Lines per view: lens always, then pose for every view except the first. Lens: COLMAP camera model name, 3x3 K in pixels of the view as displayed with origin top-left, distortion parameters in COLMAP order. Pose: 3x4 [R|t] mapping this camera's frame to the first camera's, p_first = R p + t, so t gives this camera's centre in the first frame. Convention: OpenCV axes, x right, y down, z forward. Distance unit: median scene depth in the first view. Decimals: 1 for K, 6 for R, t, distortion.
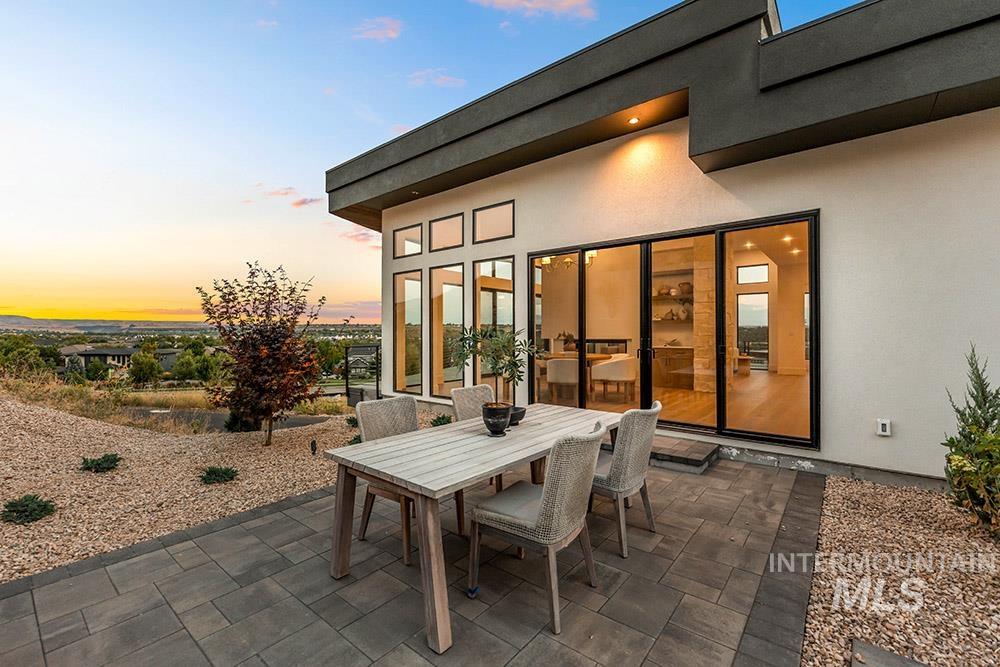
lens RADIAL K [[403.5, 0, 494.7], [0, 403.5, 328.6], [0, 0, 1]] dist [-0.000138, -0.000030]
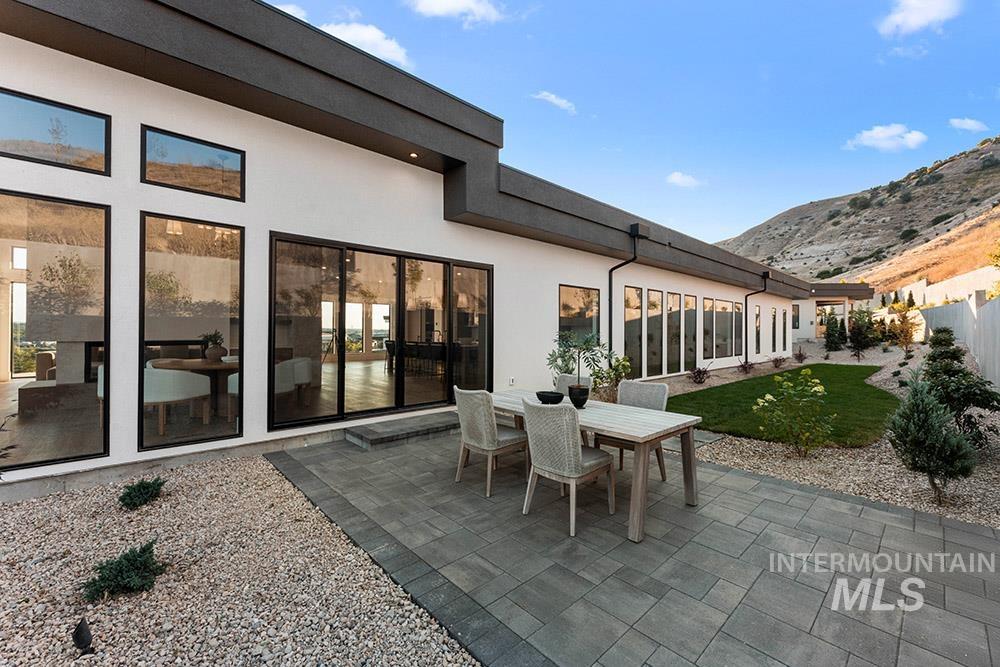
lens RADIAL K [[403.5, 0, 494.7], [0, 403.5, 328.6], [0, 0, 1]] dist [-0.000138, -0.000030]
pose [[0.163244, 0.024562, 0.986280, -1.243850], [-0.006215, 0.999696, -0.023867, 0.027990], [-0.986566, -0.002234, 0.163347, 0.937232]]
